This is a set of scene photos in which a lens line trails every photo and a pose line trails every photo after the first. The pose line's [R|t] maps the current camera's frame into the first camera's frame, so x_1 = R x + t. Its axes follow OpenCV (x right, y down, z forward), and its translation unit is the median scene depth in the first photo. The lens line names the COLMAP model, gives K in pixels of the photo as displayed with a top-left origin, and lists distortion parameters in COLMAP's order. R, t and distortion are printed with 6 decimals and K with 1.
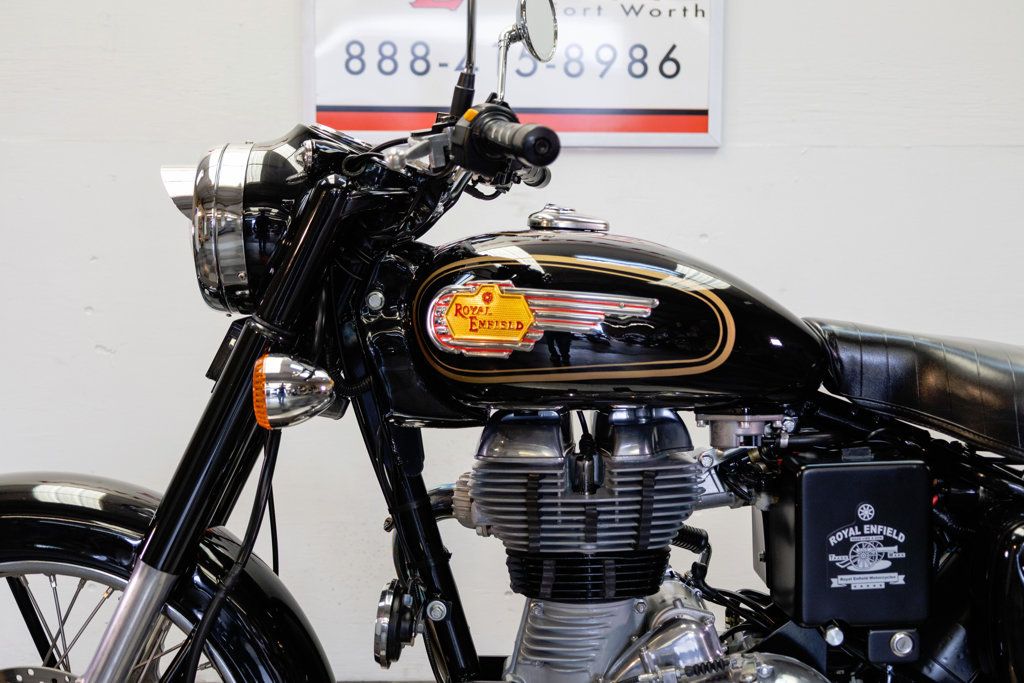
lens RADIAL K [[1452.3, 0, 512.0], [0, 1452.3, 341.5], [0, 0, 1]] dist [0.035913, -0.022997]
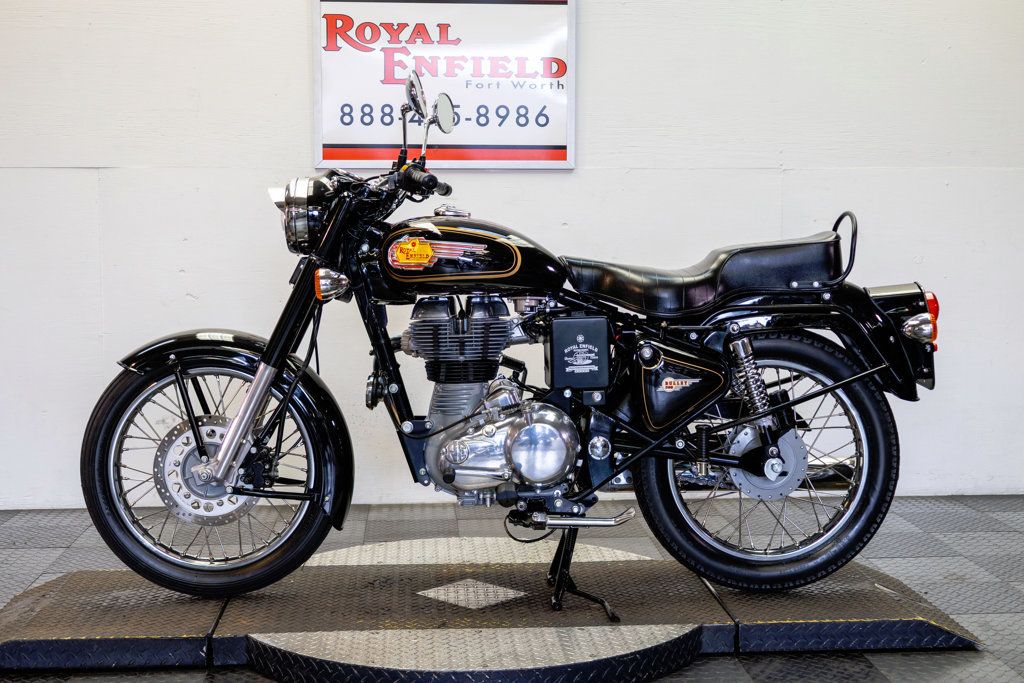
lens RADIAL K [[1478.1, 0, 515.4], [0, 1478.1, 343.1], [0, 0, 1]] dist [0.043441, -0.065294]
pose [[0.999818, -0.005520, 0.018288, 0.092280], [0.005548, 0.999983, -0.001494, 0.119812], [-0.018279, 0.001596, 0.999832, -1.246634]]
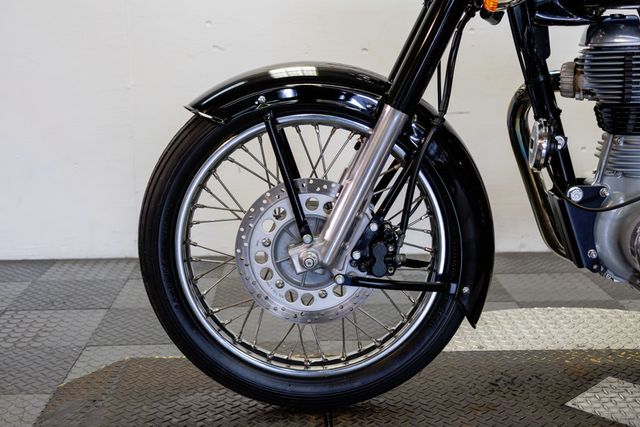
lens RADIAL K [[907.7, 0, 320.0], [0, 907.7, 213.5], [0, 0, 1]] dist [0.035913, -0.022997]
pose [[0.999896, -0.006533, -0.012888, -0.303514], [0.007919, 0.993834, 0.110599, 0.148588], [0.012086, -0.110689, 0.993782, -0.023903]]
